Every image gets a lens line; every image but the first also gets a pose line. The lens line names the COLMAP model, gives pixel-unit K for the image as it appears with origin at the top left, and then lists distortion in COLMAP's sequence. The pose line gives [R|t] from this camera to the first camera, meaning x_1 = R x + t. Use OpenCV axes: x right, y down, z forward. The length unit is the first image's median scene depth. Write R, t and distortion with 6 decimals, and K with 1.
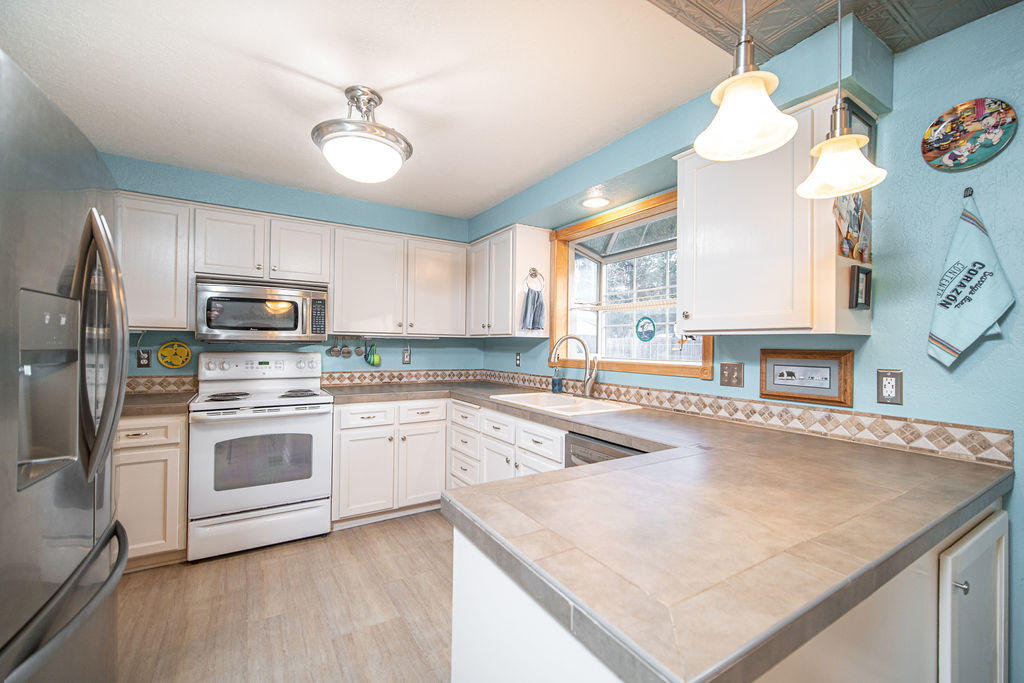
lens RADIAL K [[418.9, 0, 512.0], [0, 418.9, 341.5], [0, 0, 1]] dist [0.000055, 0.000102]
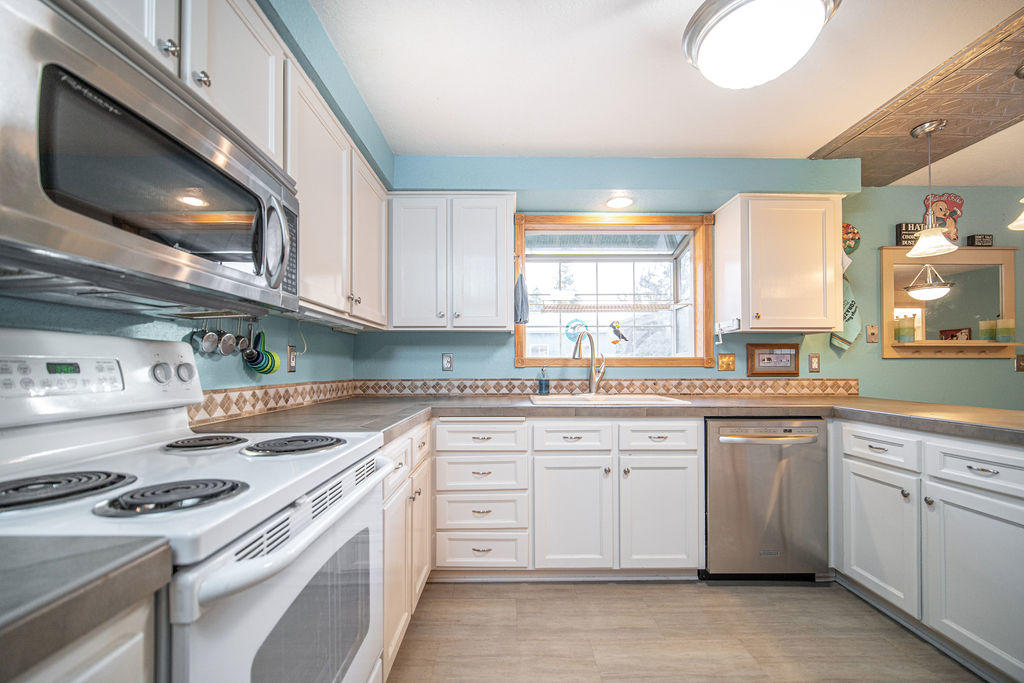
lens RADIAL K [[414.8, 0, 511.5], [0, 414.8, 361.0], [0, 0, 1]] dist [0.000604, 0.000066]
pose [[0.525249, -0.002084, 0.850946, -0.896558], [0.000244, 0.999997, 0.002298, 0.061856], [-0.850949, -0.001000, 0.525248, 0.771265]]
